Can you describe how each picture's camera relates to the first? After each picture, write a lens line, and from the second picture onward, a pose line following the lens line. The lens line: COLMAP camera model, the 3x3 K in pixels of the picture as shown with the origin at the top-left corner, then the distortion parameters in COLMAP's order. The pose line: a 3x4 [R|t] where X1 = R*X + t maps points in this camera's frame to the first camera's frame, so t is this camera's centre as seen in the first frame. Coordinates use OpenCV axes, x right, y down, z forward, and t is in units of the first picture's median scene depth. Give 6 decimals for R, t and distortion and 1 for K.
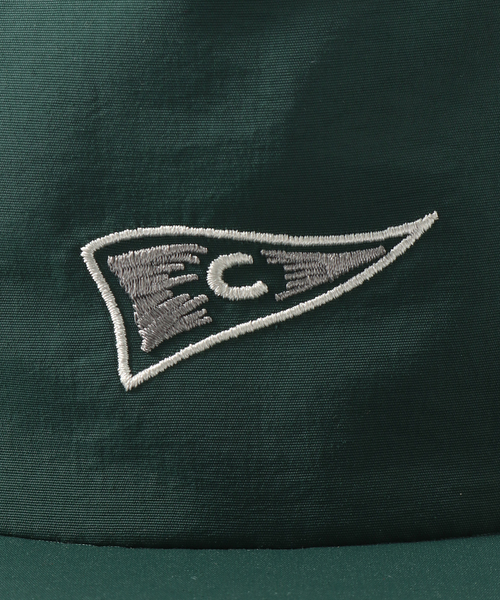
lens RADIAL K [[1942.3, 0, 250.6], [0, 1942.3, 300.0], [0, 0, 1]] dist [0.067544, 0.000000]
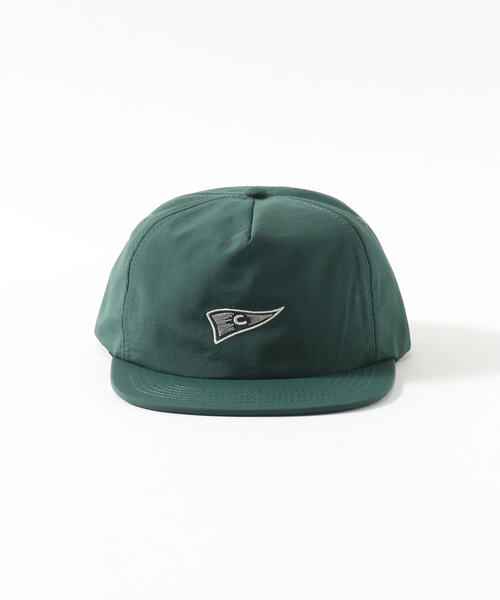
lens RADIAL K [[1394.4, 0, 249.9], [0, 1394.4, 300.2], [0, 0, 1]] dist [-0.052260, 0.000000]
pose [[0.998460, 0.014838, -0.053462, 0.189680], [-0.016650, 0.999296, -0.033622, 0.051068], [0.052925, 0.034460, 0.998004, -2.264968]]
